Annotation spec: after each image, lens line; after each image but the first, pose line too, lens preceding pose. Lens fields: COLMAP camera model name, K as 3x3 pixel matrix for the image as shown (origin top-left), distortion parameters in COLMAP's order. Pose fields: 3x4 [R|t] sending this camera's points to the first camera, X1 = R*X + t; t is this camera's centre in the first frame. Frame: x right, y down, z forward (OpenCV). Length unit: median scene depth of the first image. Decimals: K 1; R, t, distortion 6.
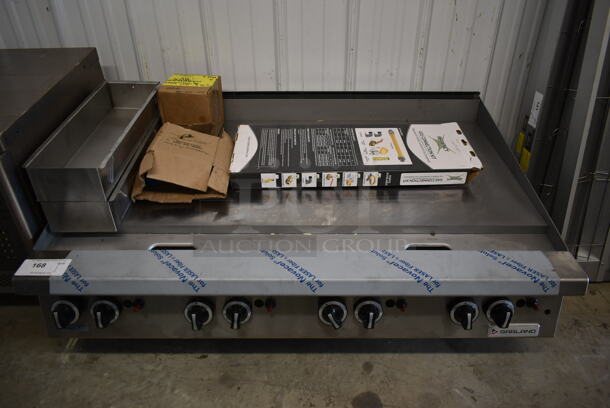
lens RADIAL K [[467.7, 0, 306.8], [0, 467.7, 203.6], [0, 0, 1]] dist [-0.026955, 0.015602]
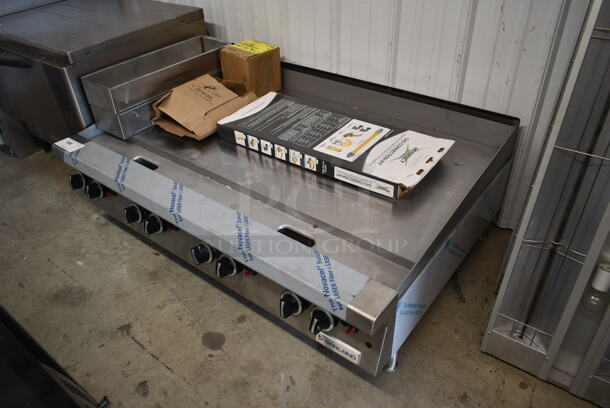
lens RADIAL K [[467.7, 0, 306.2], [0, 467.7, 204.3], [0, 0, 1]] dist [-0.026955, 0.015602]
pose [[0.789187, 0.340178, -0.511334, 0.715297], [-0.321300, 0.938246, 0.128302, -0.099401], [0.523402, 0.063037, 0.849751, 0.108413]]
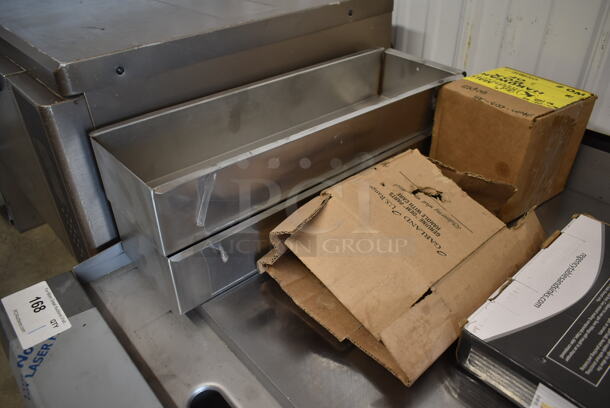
lens RADIAL K [[467.7, 0, 308.6], [0, 467.7, 204.7], [0, 0, 1]] dist [-0.026955, 0.015602]
pose [[0.650749, 0.416122, -0.635112, -0.048318], [-0.421709, 0.893656, 0.153427, -0.162438], [0.631417, 0.167990, 0.757029, 0.625541]]
